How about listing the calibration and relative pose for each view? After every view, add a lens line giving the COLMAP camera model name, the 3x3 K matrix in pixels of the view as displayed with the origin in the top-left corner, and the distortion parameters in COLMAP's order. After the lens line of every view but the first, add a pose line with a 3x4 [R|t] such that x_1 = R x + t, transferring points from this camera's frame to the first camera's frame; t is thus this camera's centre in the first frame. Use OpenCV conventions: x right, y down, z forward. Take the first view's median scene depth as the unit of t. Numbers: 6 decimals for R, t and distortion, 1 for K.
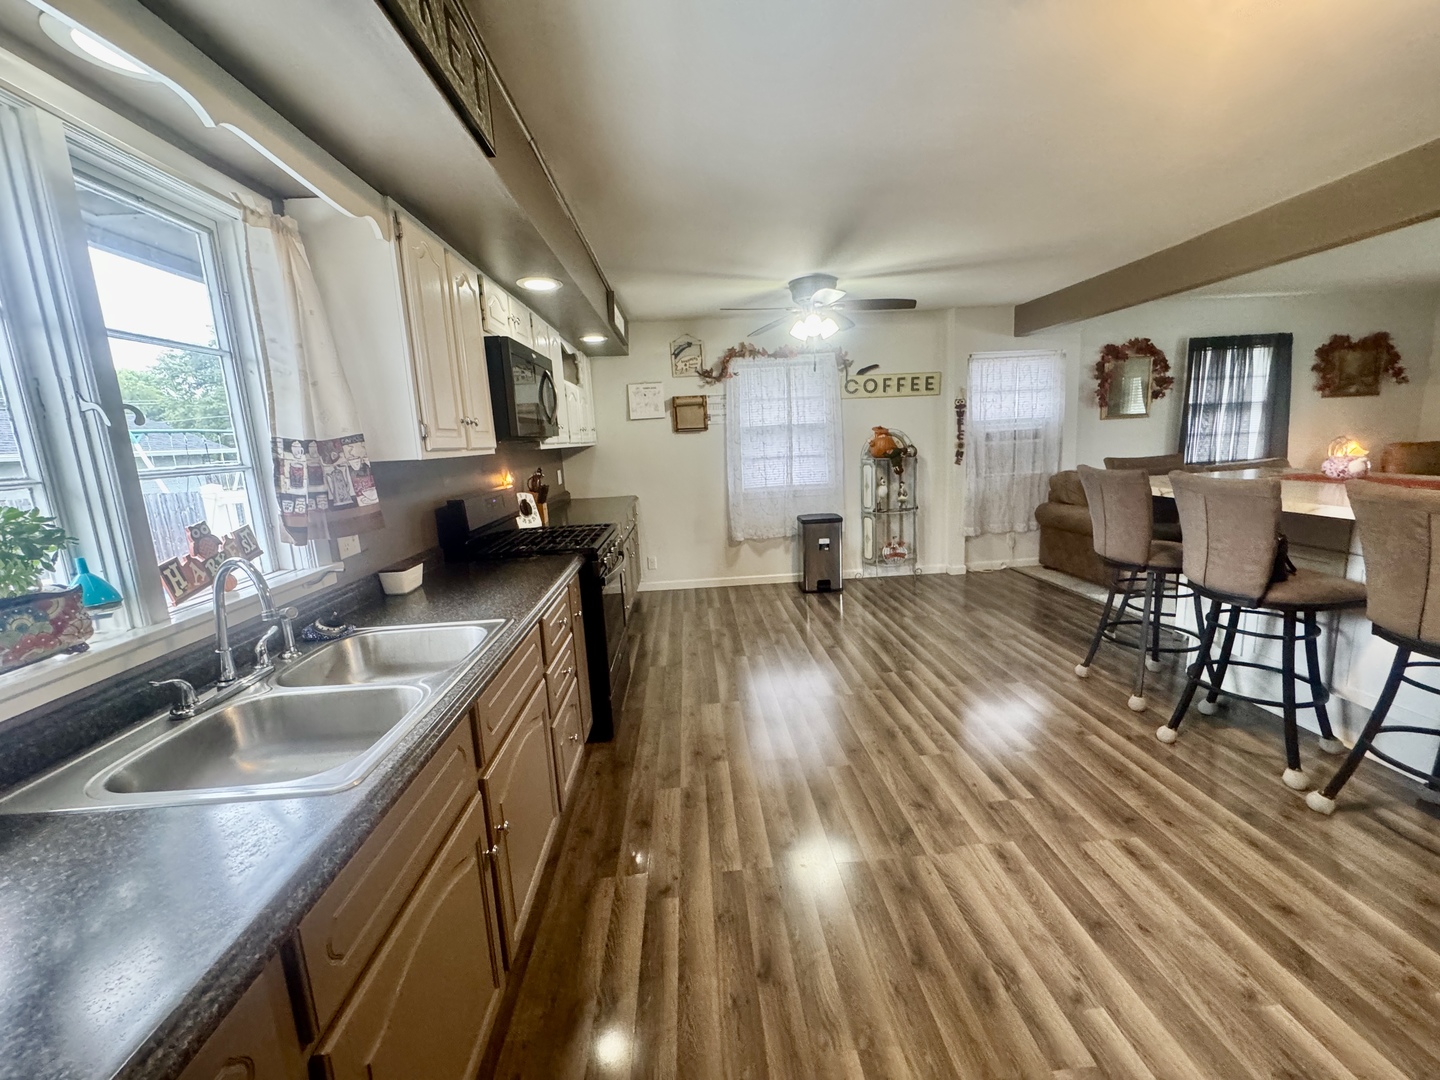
lens RADIAL K [[571.2, 0, 715.7], [0, 571.2, 539.9], [0, 0, 1]] dist [-0.001933, -0.000548]
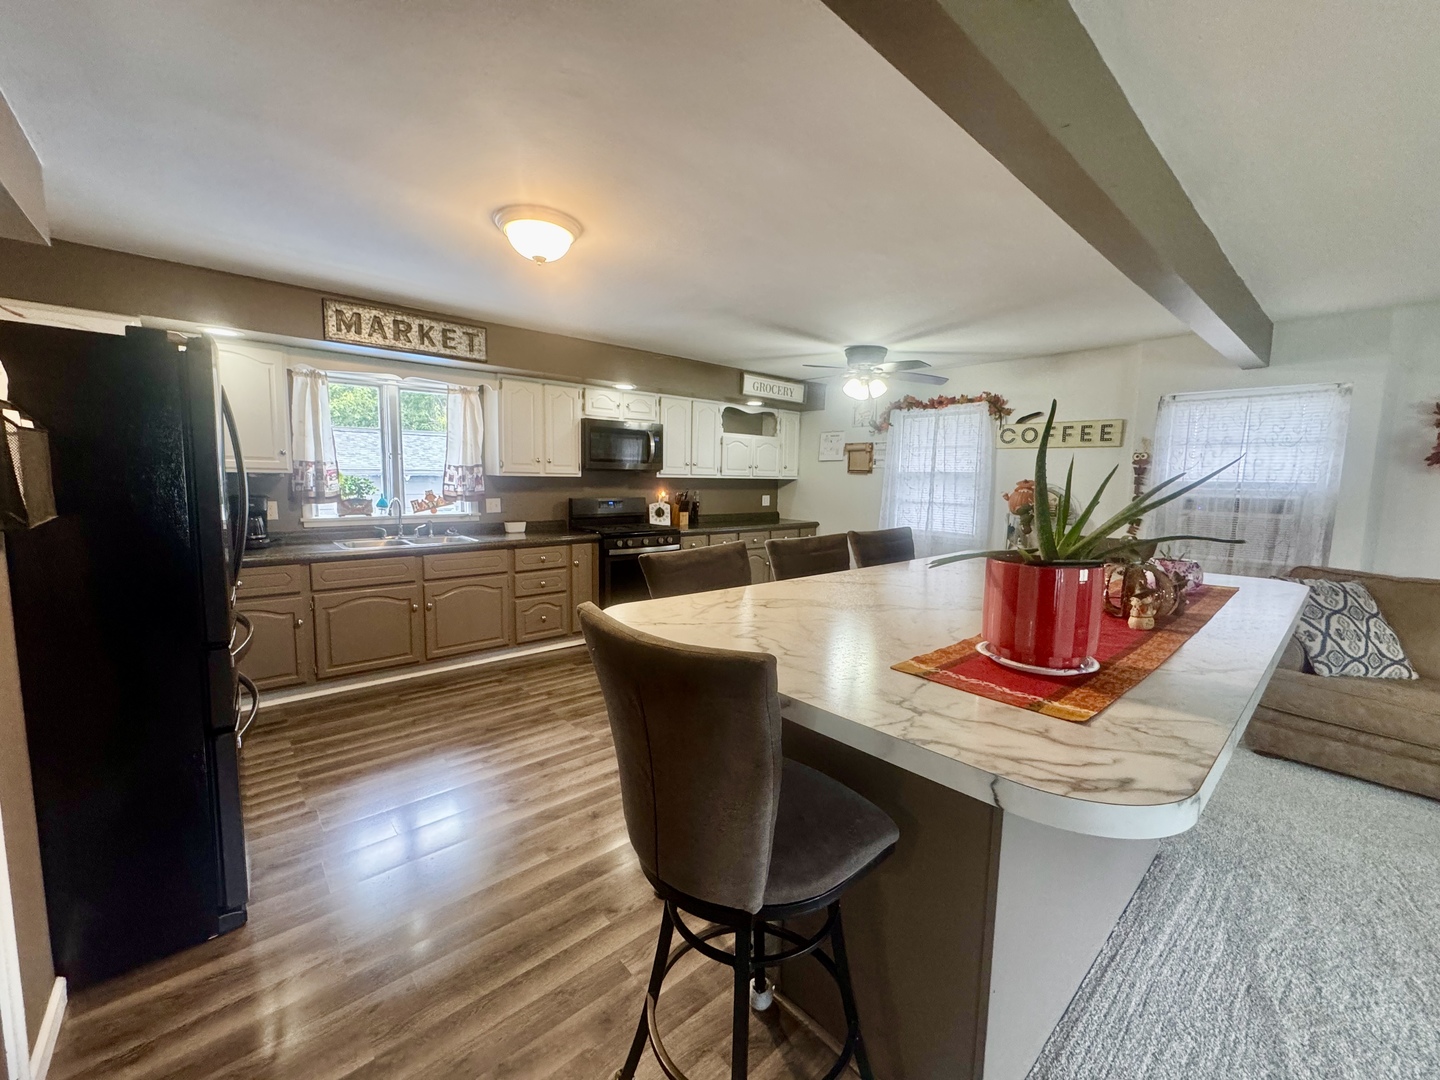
lens RADIAL K [[571.2, 0, 722.4], [0, 571.2, 533.9], [0, 0, 1]] dist [-0.001933, -0.000548]
pose [[0.622092, 0.140914, -0.770159, 0.691418], [-0.187498, 0.981860, 0.028197, -0.049712], [0.760162, 0.126862, 0.637228, 0.068873]]
